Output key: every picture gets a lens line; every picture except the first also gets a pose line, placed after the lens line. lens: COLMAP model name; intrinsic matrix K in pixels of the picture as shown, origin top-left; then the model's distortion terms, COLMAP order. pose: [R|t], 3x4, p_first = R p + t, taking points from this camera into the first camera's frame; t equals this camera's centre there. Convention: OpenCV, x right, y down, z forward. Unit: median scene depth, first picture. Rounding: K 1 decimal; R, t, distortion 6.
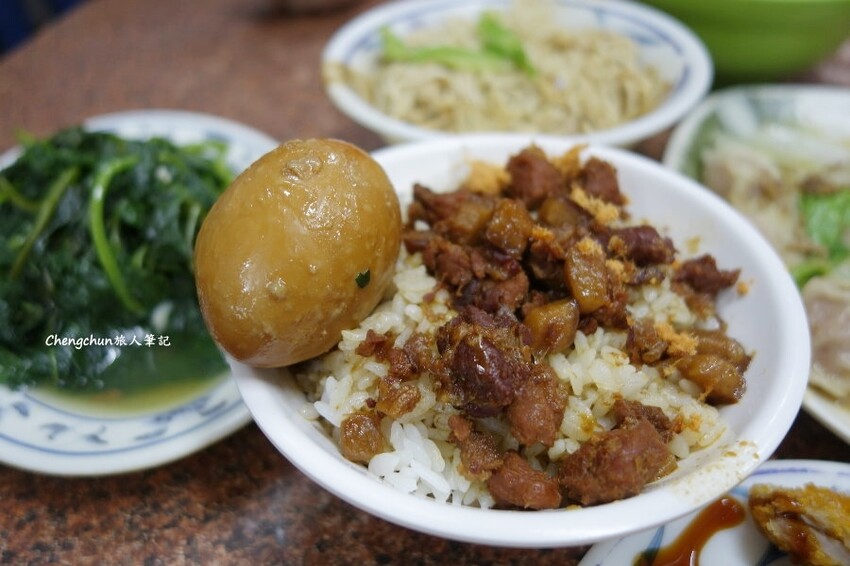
lens RADIAL K [[683.1, 0, 424.7], [0, 683.1, 284.2], [0, 0, 1]] dist [-0.003996, -0.000030]
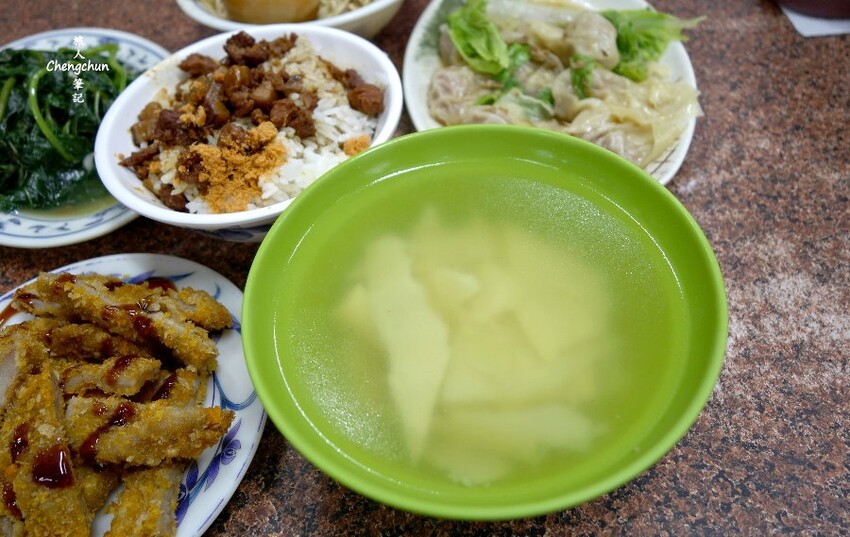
lens RADIAL K [[683.7, 0, 426.0], [0, 683.7, 268.9], [0, 0, 1]] dist [-0.017333, 0.001366]
pose [[0.986021, -0.152871, 0.066279, 0.261303], [0.143597, 0.981410, 0.127336, 0.207840], [-0.084513, -0.116039, 0.989643, -0.702261]]
